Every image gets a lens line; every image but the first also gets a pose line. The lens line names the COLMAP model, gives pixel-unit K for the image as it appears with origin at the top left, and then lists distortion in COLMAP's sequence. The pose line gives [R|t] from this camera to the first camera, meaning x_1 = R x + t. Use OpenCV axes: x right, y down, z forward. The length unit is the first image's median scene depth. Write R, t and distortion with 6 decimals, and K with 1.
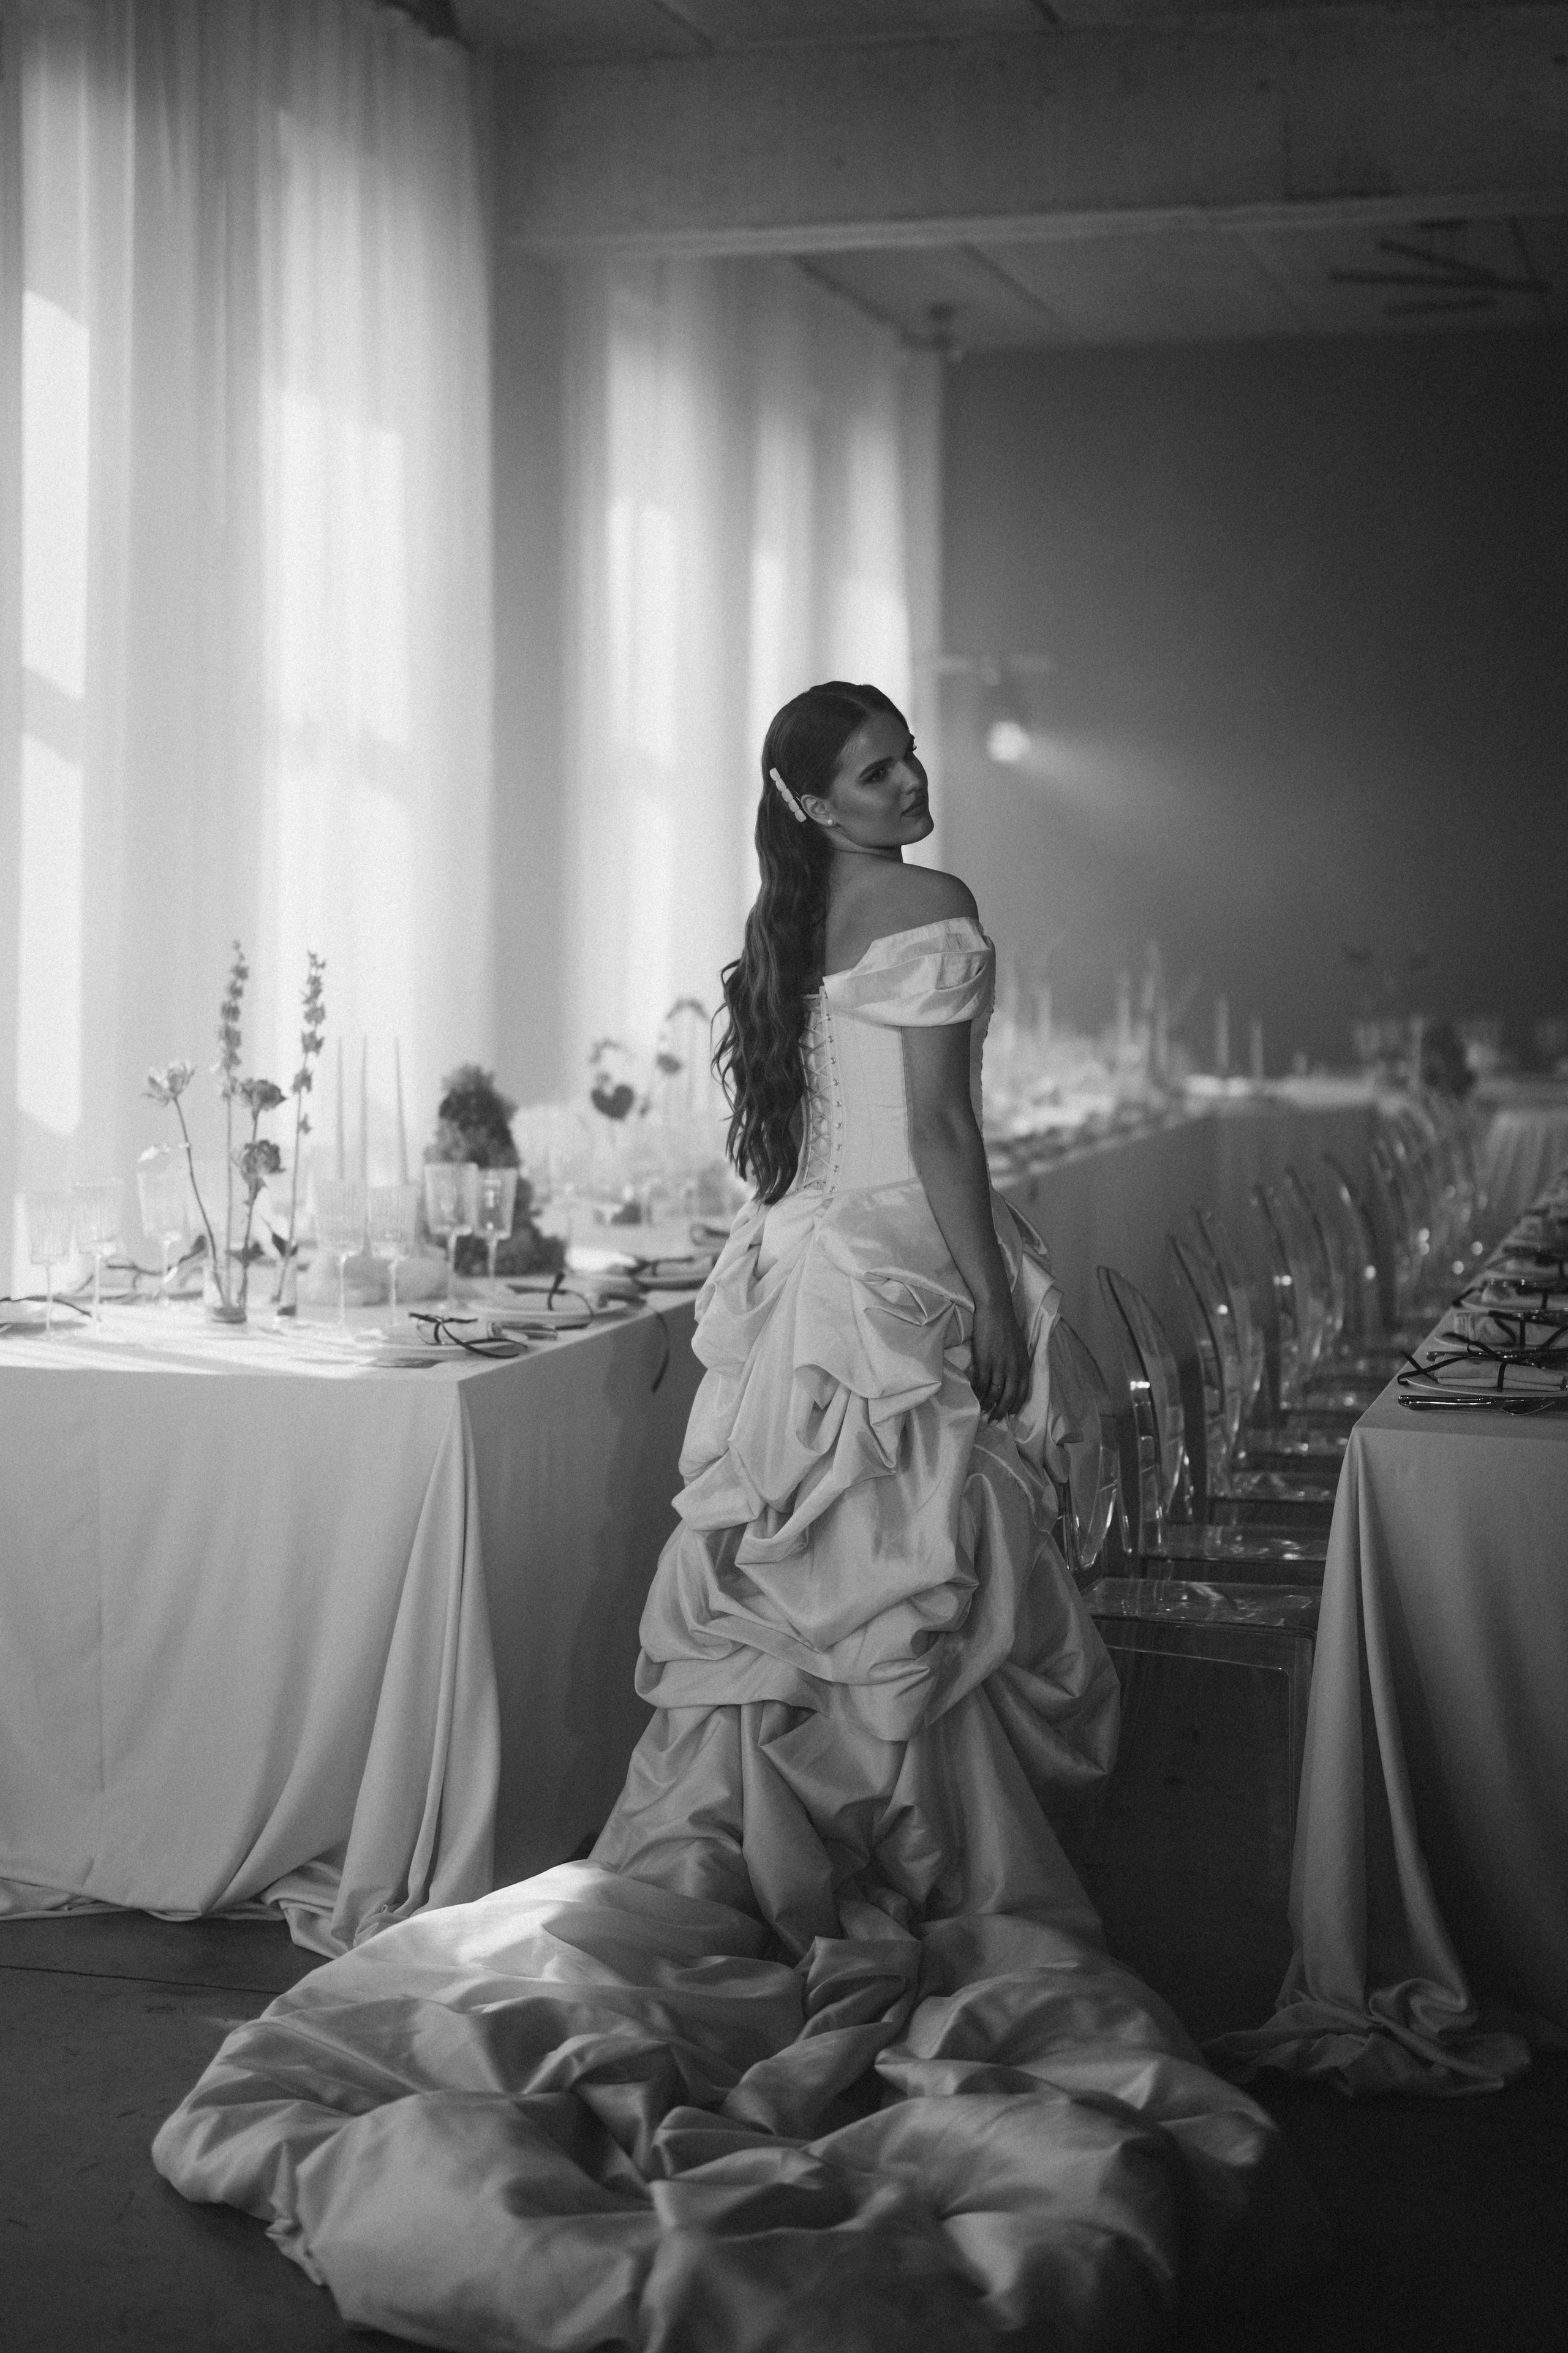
lens RADIAL K [[3067.2, 0, 784.0], [0, 3067.2, 1176.5], [0, 0, 1]] dist [0.007737, -0.011736]
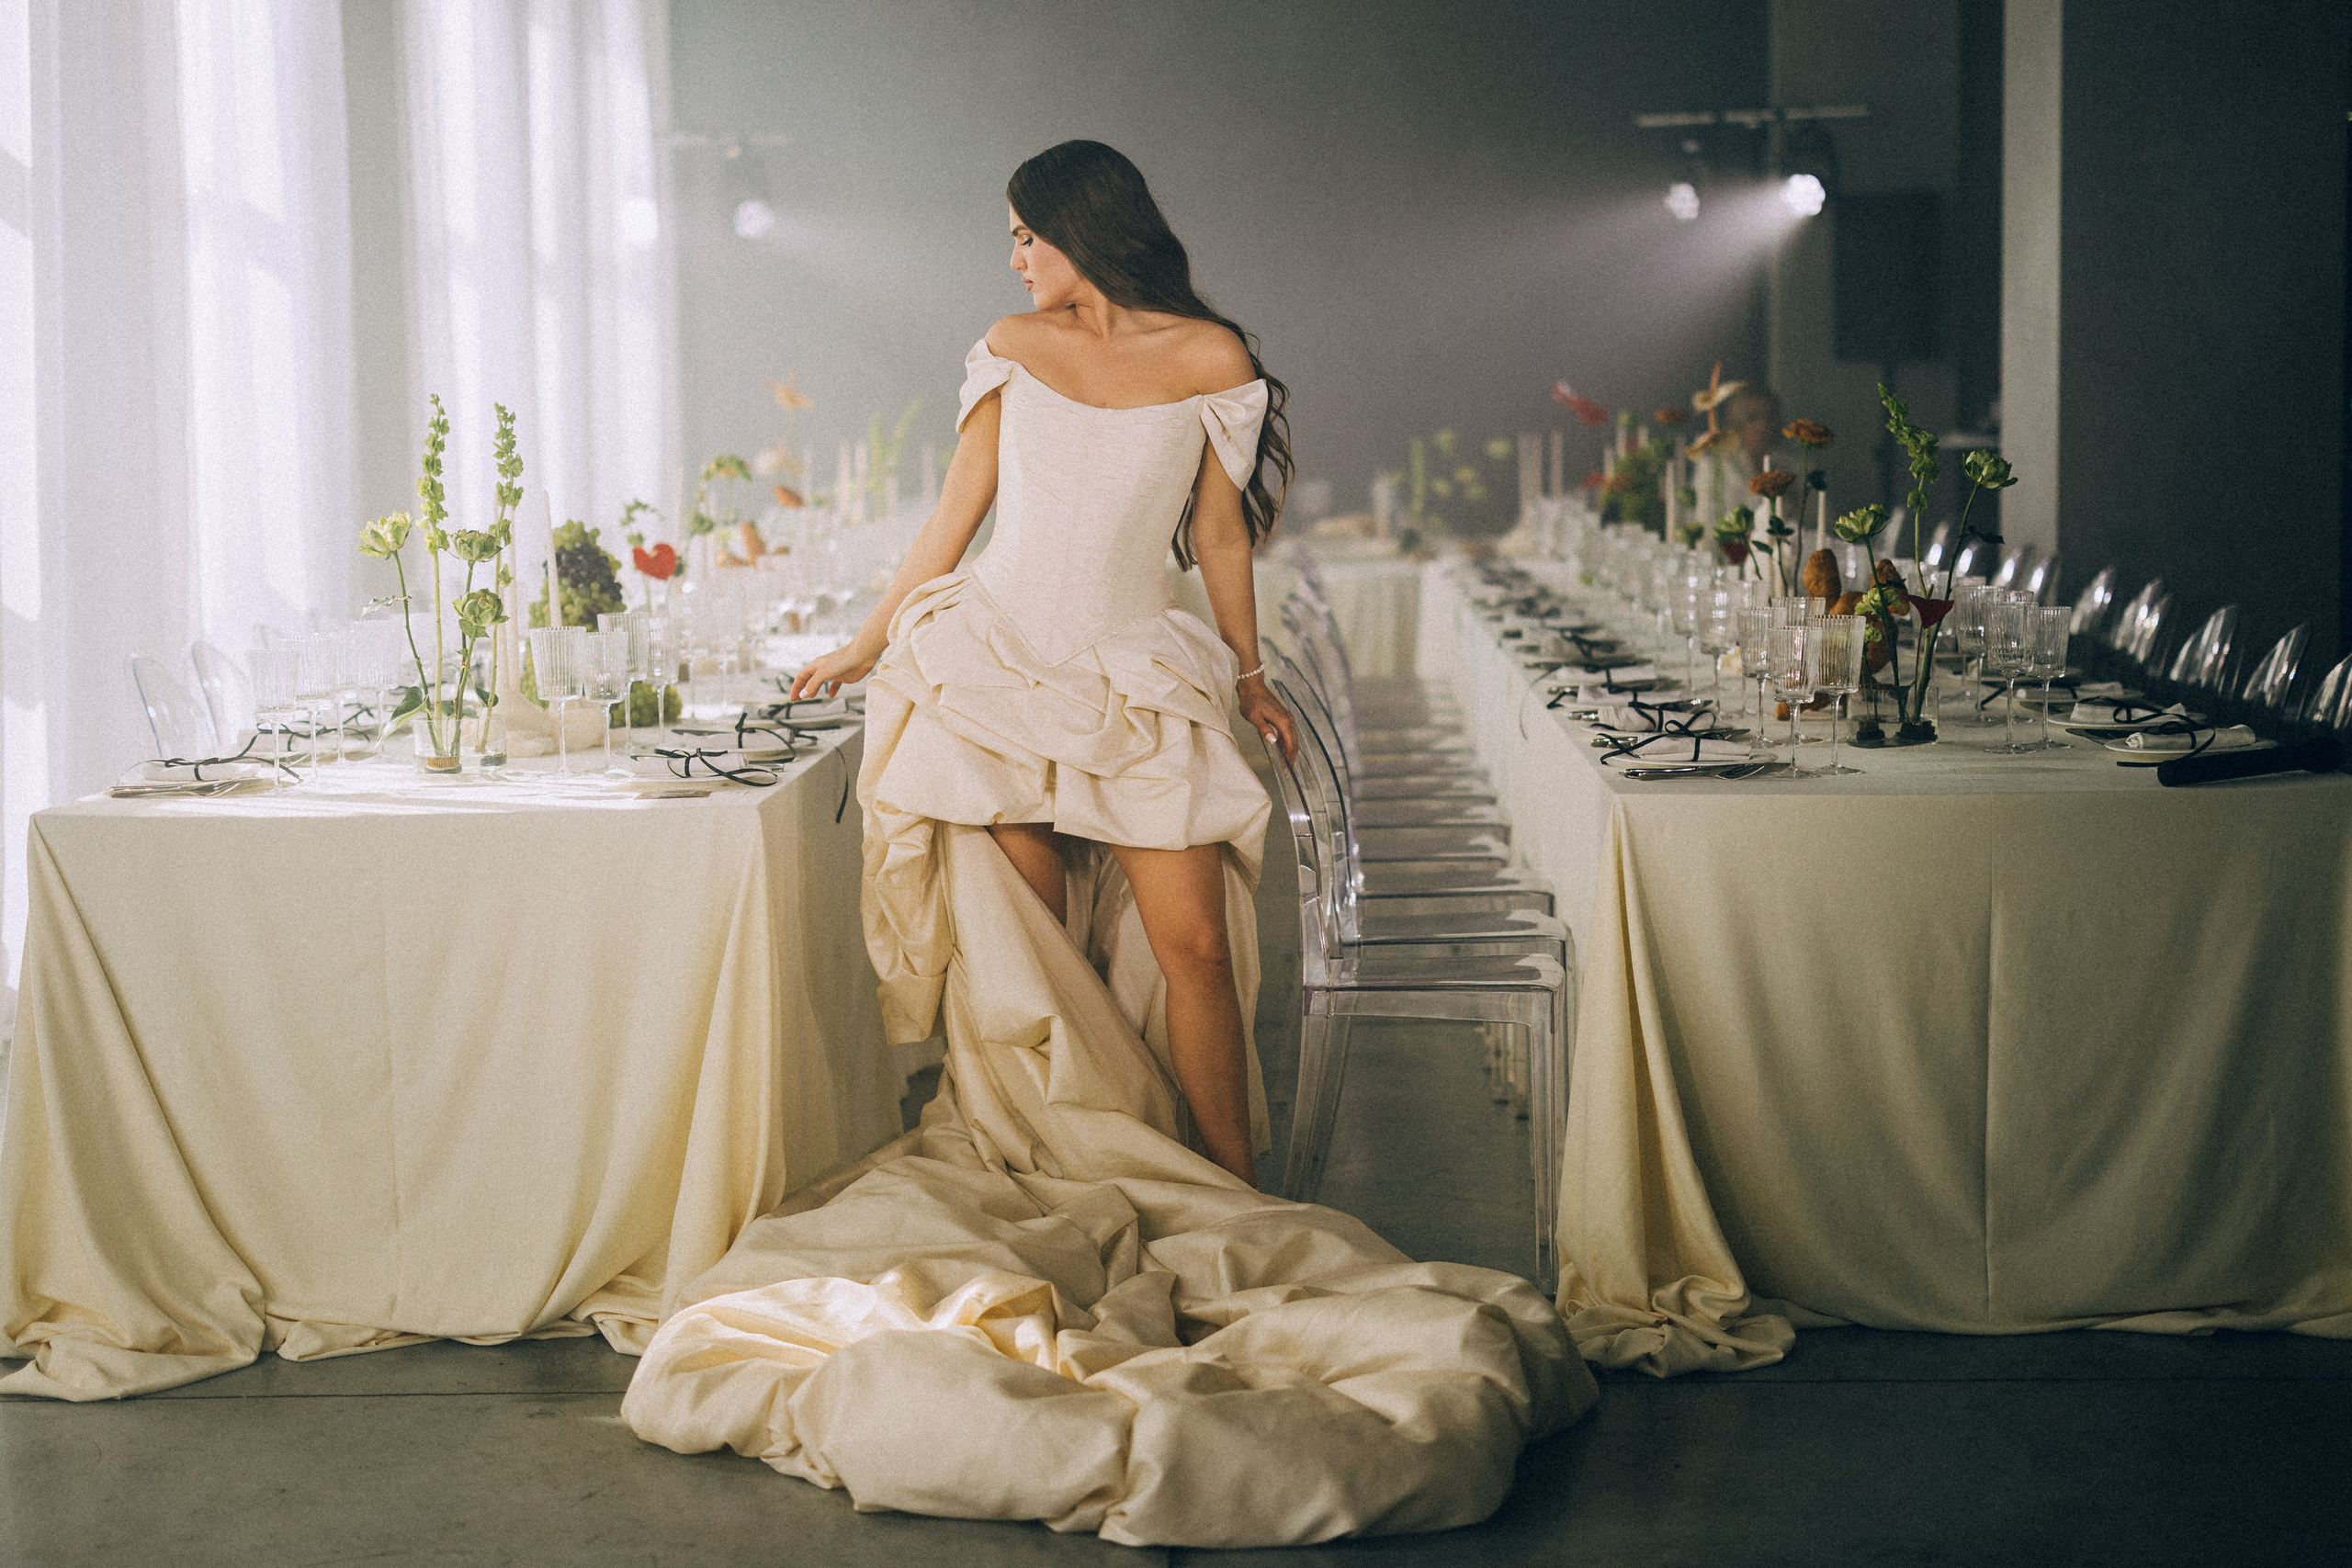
lens RADIAL K [[3065.9, 0, 1176.0], [0, 3065.9, 784.0], [0, 0, 1]] dist [0.007737, -0.011736]
pose [[0.974076, -0.051638, 0.220248, -0.172086], [0.042882, 0.998095, 0.044359, 0.017022], [-0.222119, -0.033764, 0.974435, -0.043753]]
